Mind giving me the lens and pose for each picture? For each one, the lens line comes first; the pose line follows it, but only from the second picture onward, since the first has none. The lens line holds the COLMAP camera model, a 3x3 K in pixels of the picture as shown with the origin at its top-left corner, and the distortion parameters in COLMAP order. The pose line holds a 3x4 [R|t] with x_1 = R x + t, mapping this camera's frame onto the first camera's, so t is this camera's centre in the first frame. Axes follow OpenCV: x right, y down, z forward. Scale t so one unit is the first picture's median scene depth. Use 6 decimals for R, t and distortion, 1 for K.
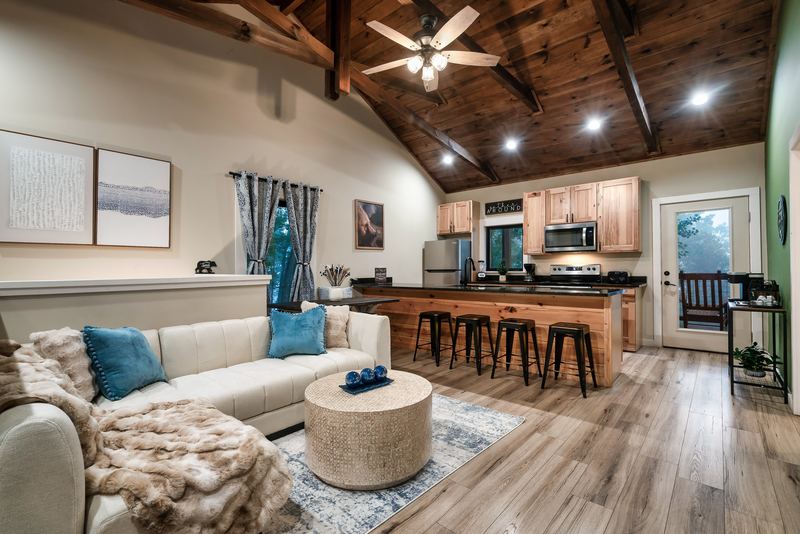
lens RADIAL K [[354.6, 0, 402.9], [0, 354.6, 263.6], [0, 0, 1]] dist [-0.010967, 0.000393]
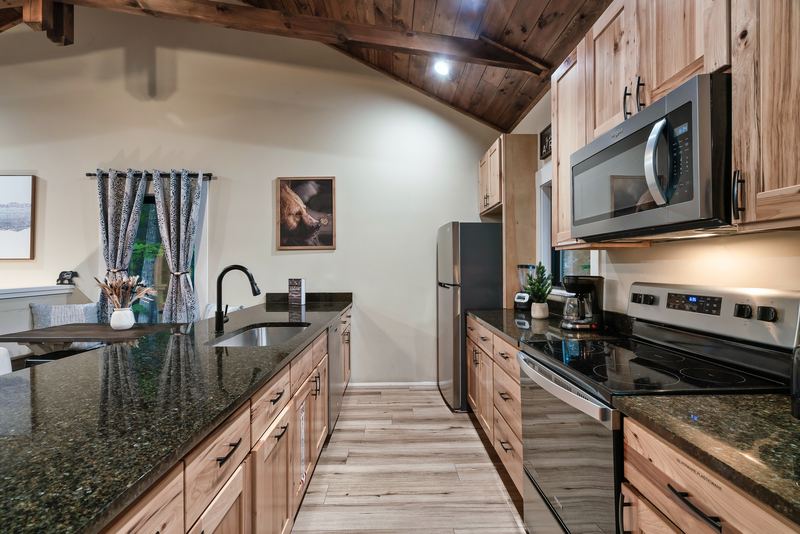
lens RADIAL K [[354.6, 0, 402.9], [0, 354.6, 263.6], [0, 0, 1]] dist [-0.010967, 0.000393]
pose [[0.692076, -0.004430, -0.721811, 0.698701], [0.011789, 0.999917, 0.005167, -0.020948], [0.721728, -0.012086, 0.692071, 0.919341]]
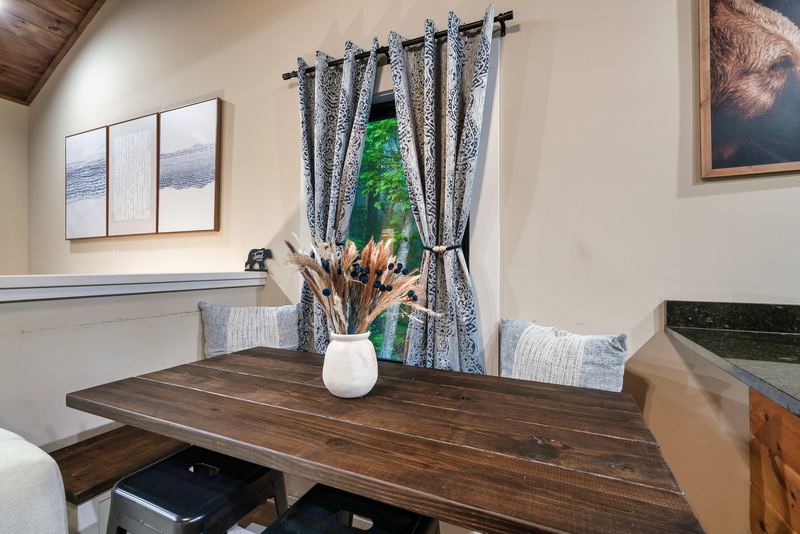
lens RADIAL K [[354.6, 0, 402.9], [0, 354.6, 263.6], [0, 0, 1]] dist [-0.010967, 0.000393]
pose [[0.319413, -0.004023, -0.947607, 0.053487], [0.009433, 0.999955, -0.001066, 0.017379], [0.947569, -0.008598, 0.319436, 0.956644]]
